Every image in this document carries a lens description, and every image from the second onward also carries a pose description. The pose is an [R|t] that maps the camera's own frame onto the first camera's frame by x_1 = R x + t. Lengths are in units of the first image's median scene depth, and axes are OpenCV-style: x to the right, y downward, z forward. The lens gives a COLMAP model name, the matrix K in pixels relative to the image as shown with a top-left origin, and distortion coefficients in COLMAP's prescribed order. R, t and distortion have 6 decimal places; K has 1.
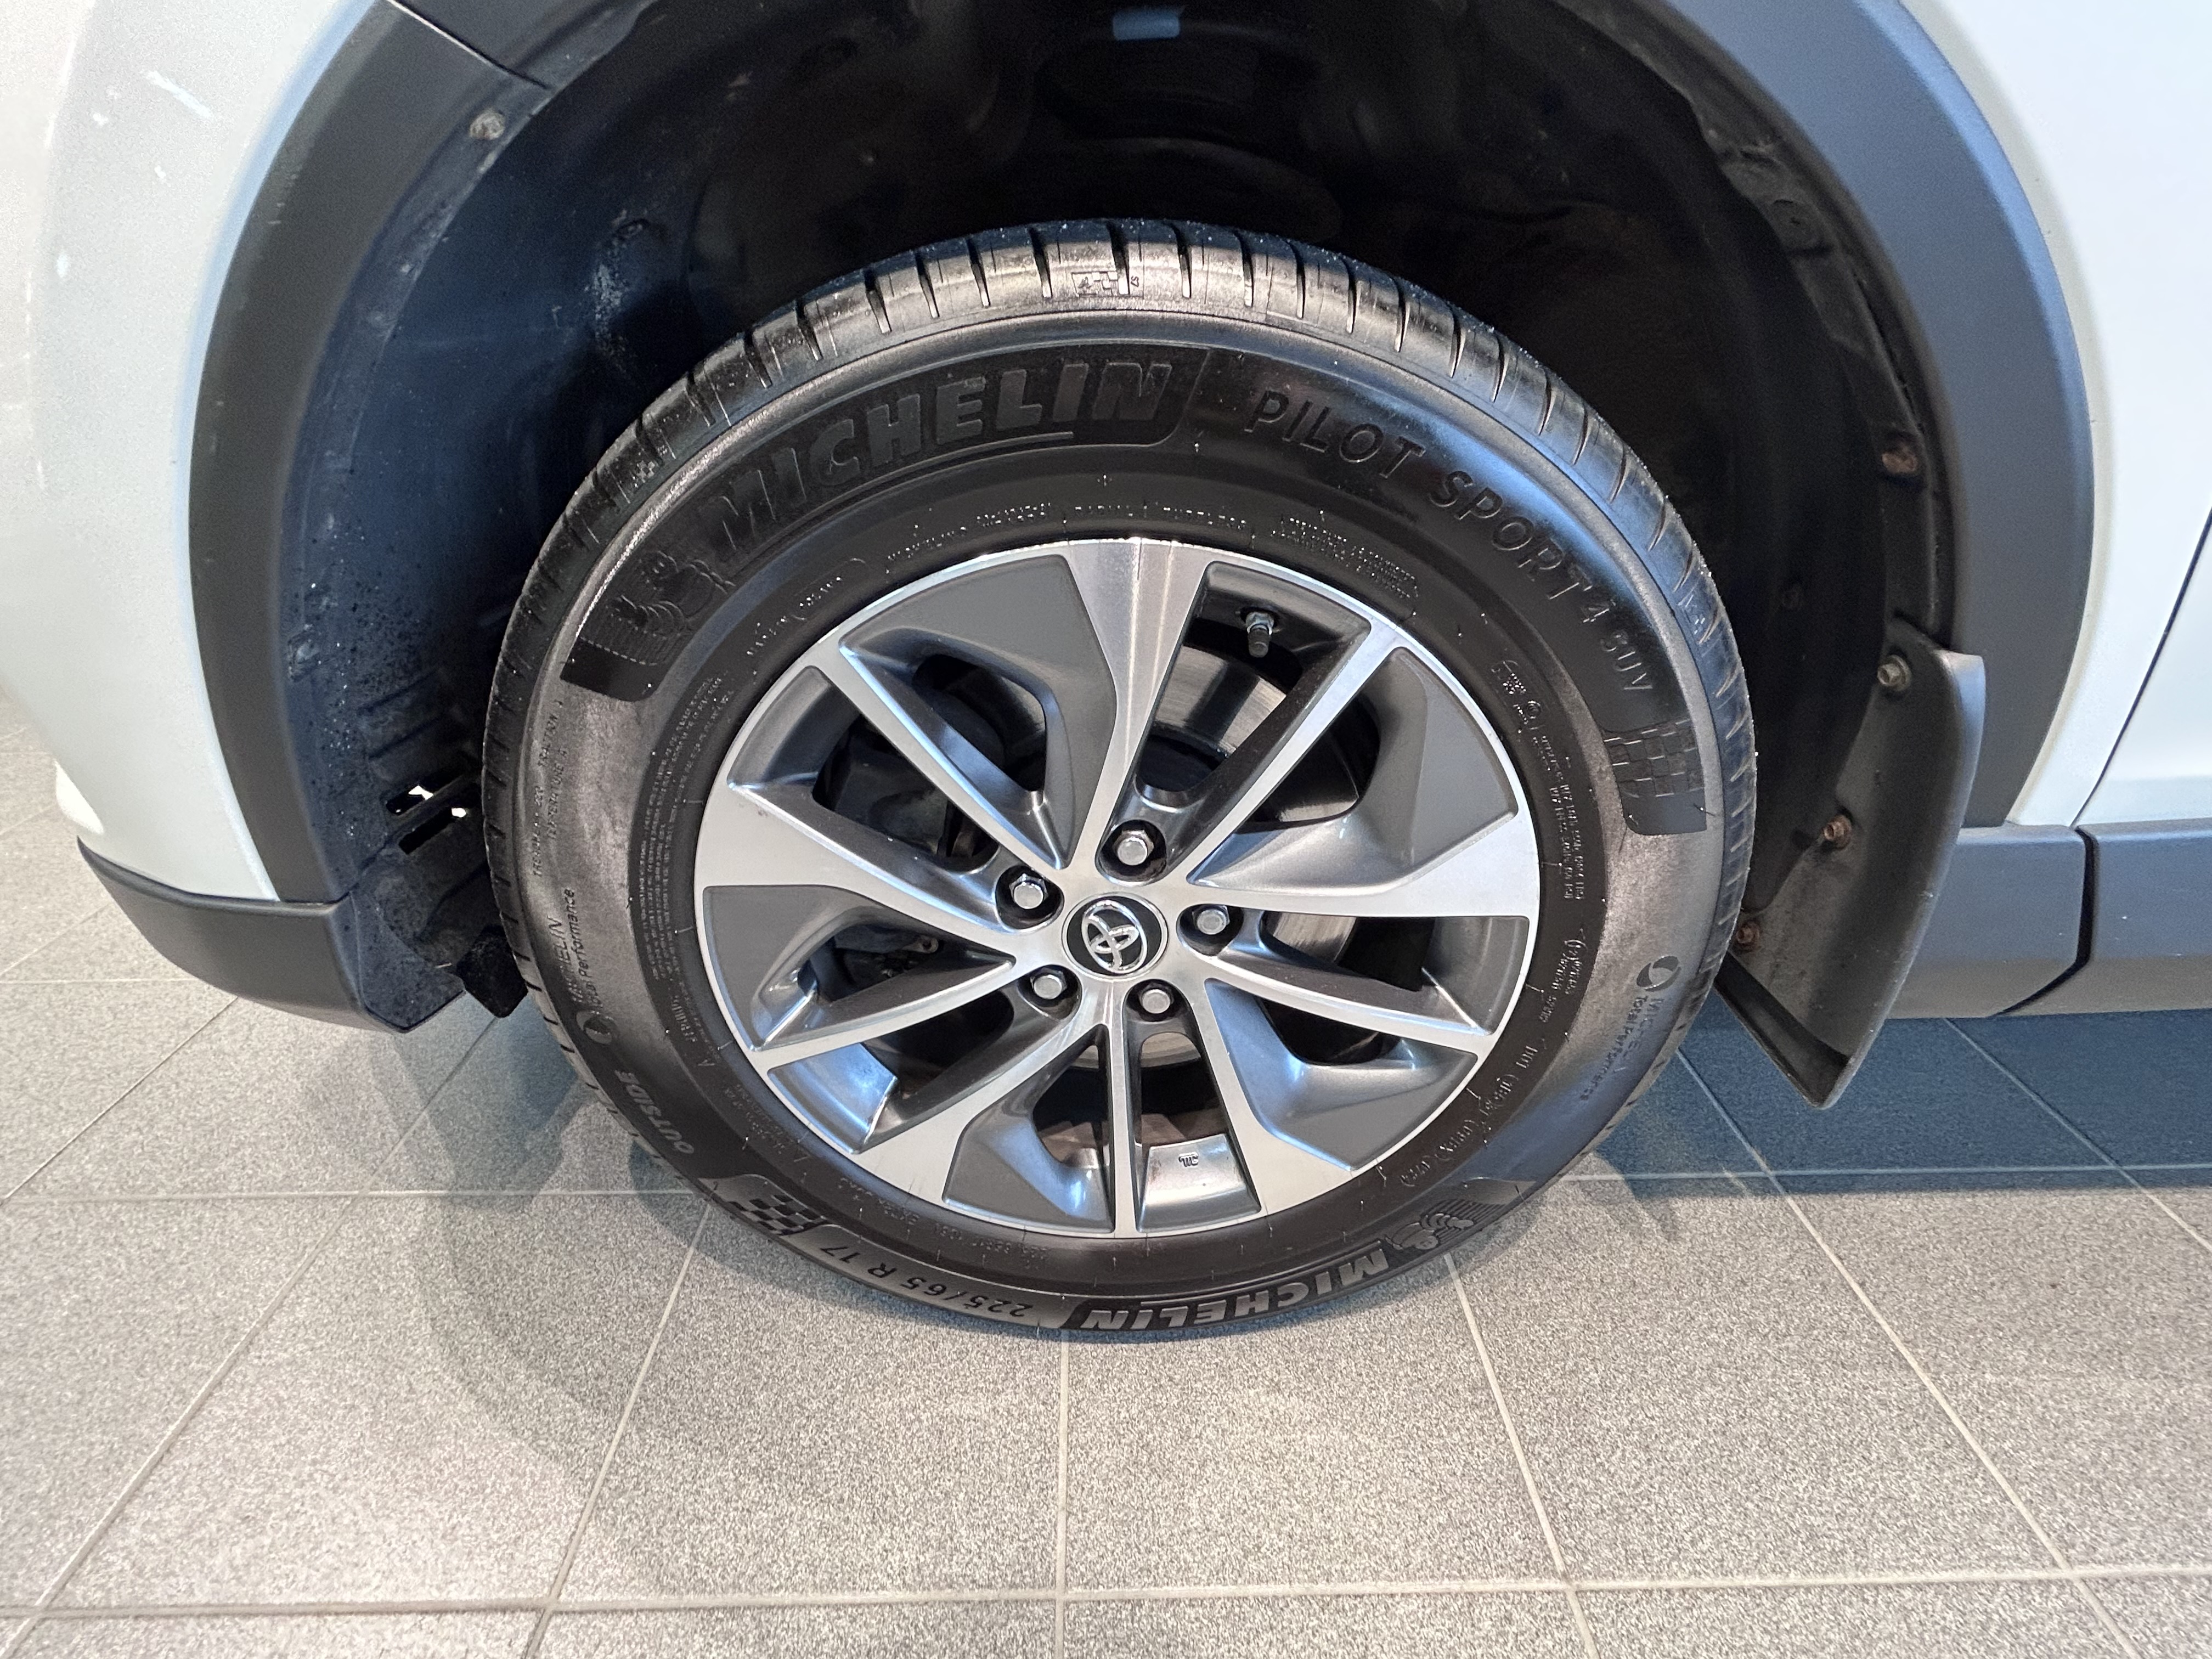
lens RADIAL K [[1001.9, 0, 1094.7], [0, 1001.9, 803.7], [0, 0, 1]] dist [-0.001261, 0.000586]
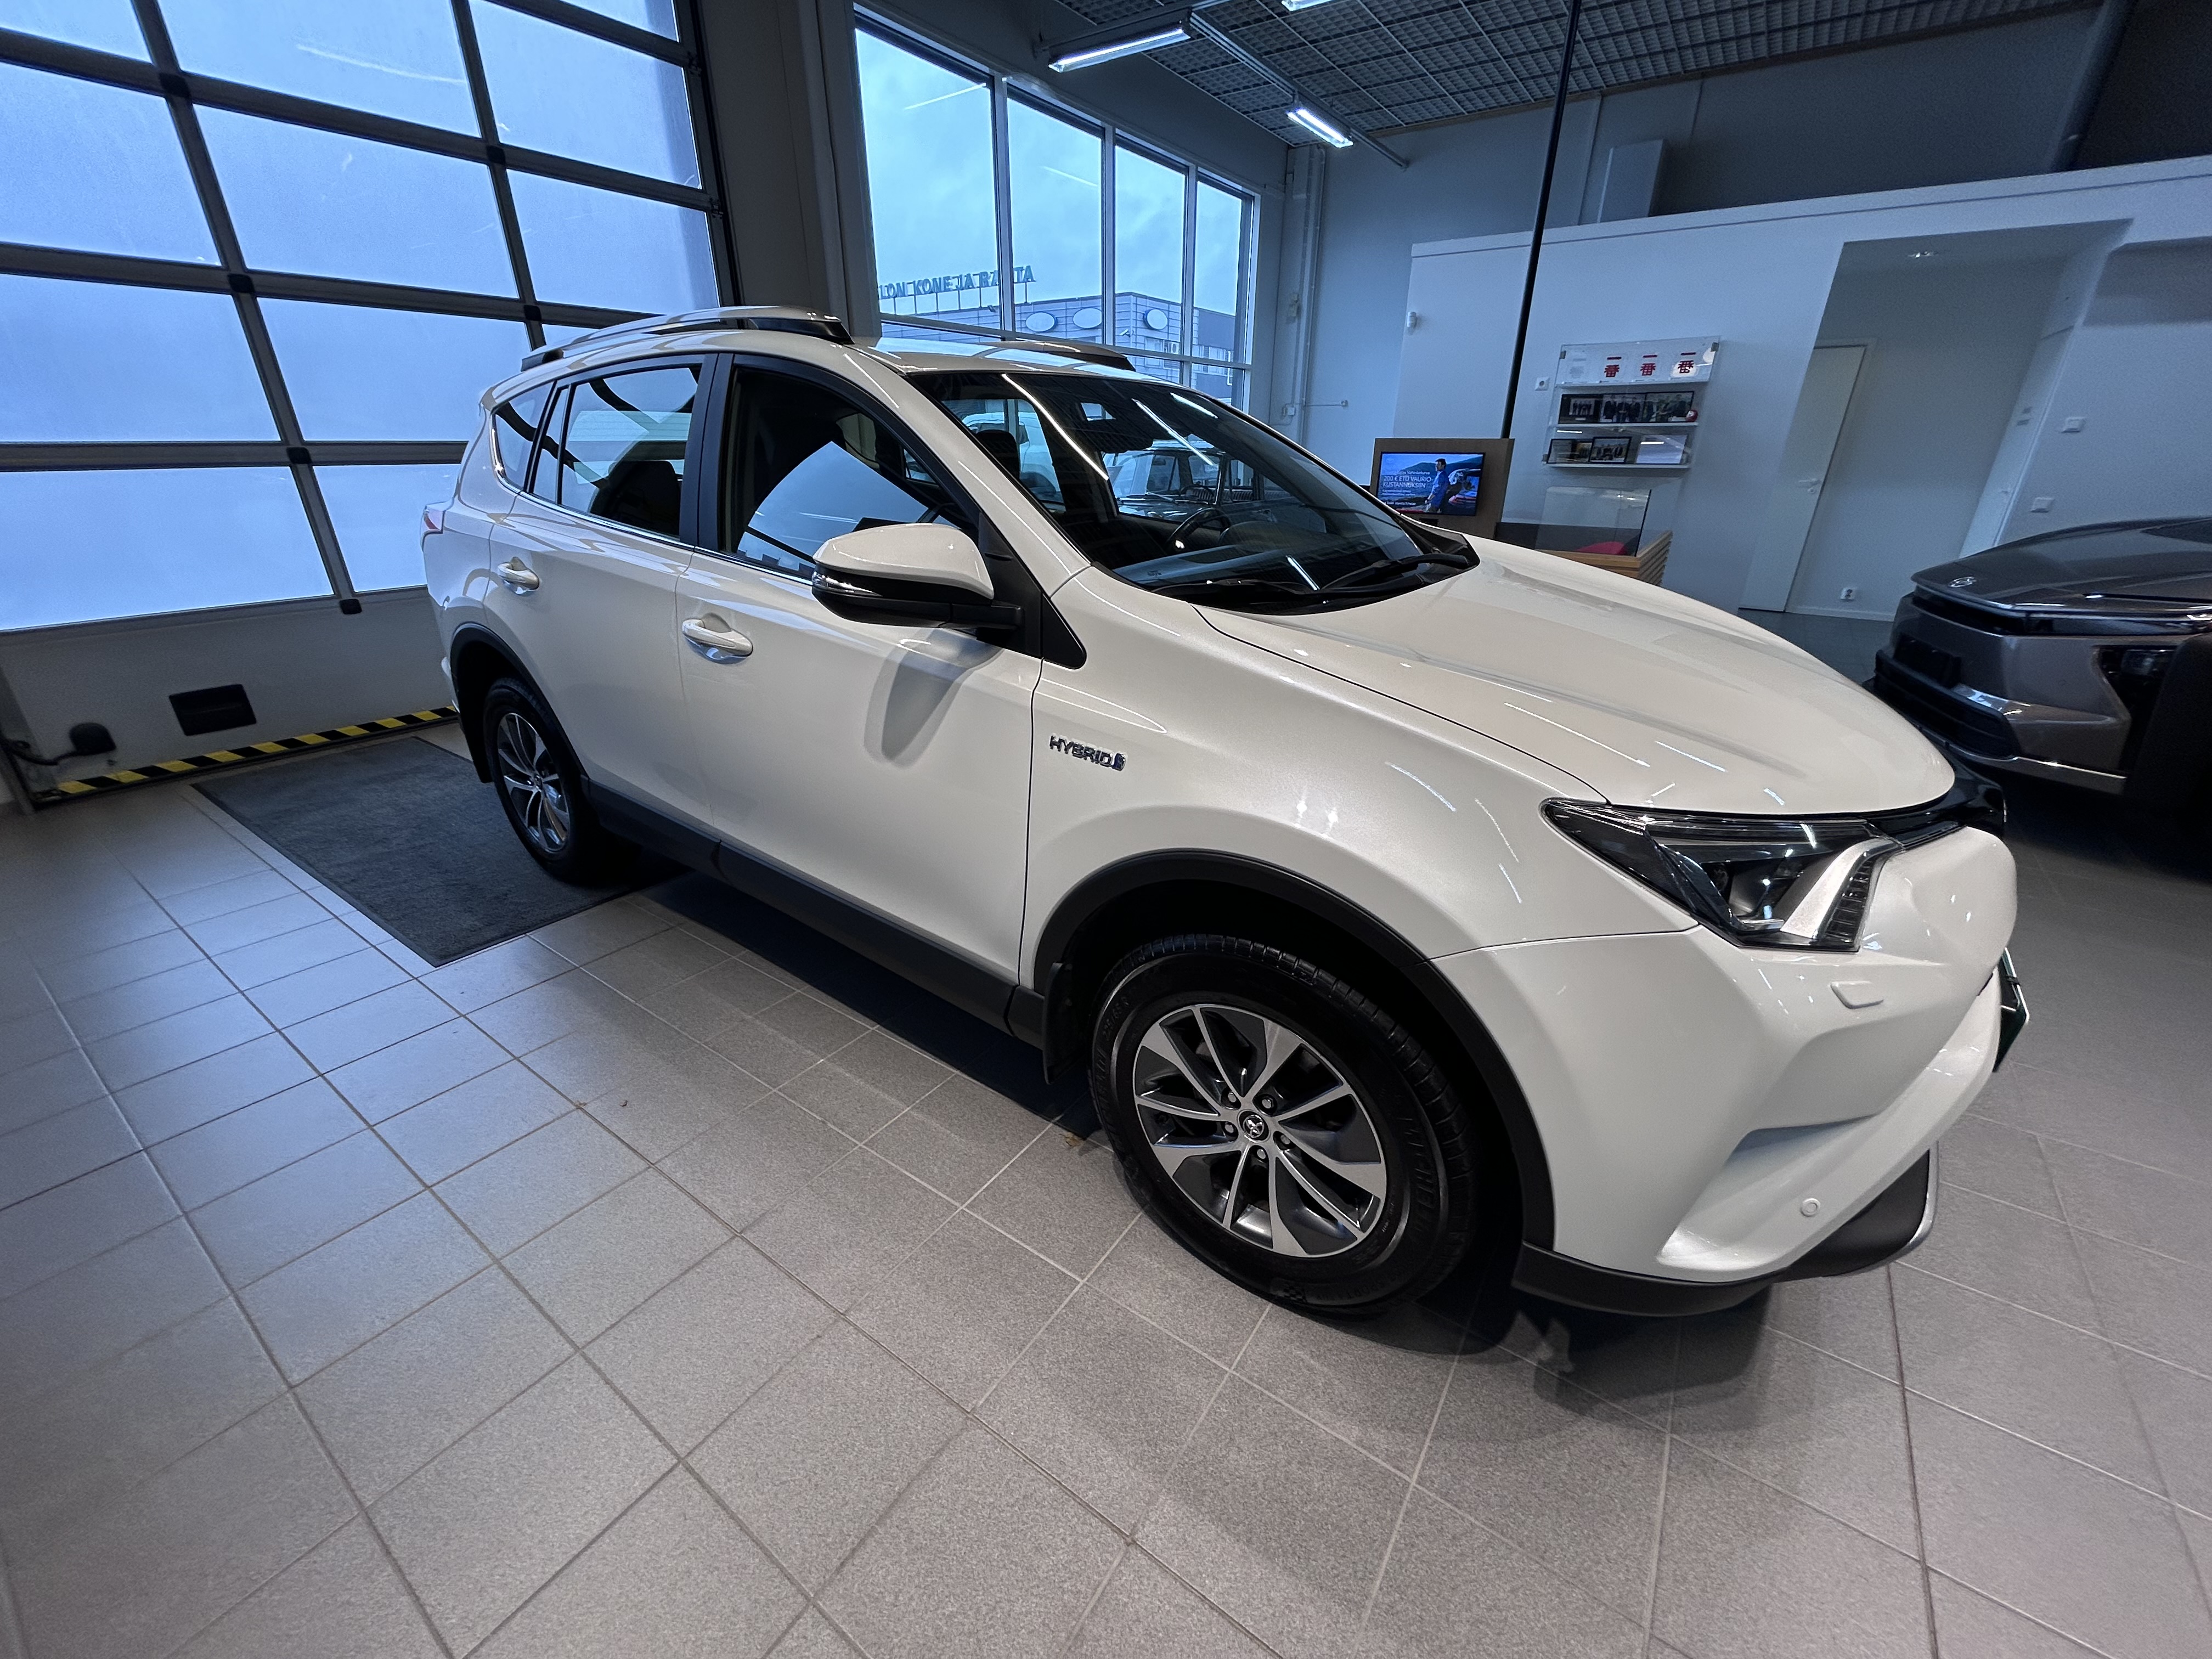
lens RADIAL K [[882.1, 0, 1107.8], [0, 882.1, 826.1], [0, 0, 1]] dist [-0.000868, -0.000585]
pose [[0.785983, 0.365767, -0.498443, 0.654591], [-0.381554, 0.921344, 0.074435, -0.707045], [0.486464, 0.131678, 0.863721, -1.529820]]
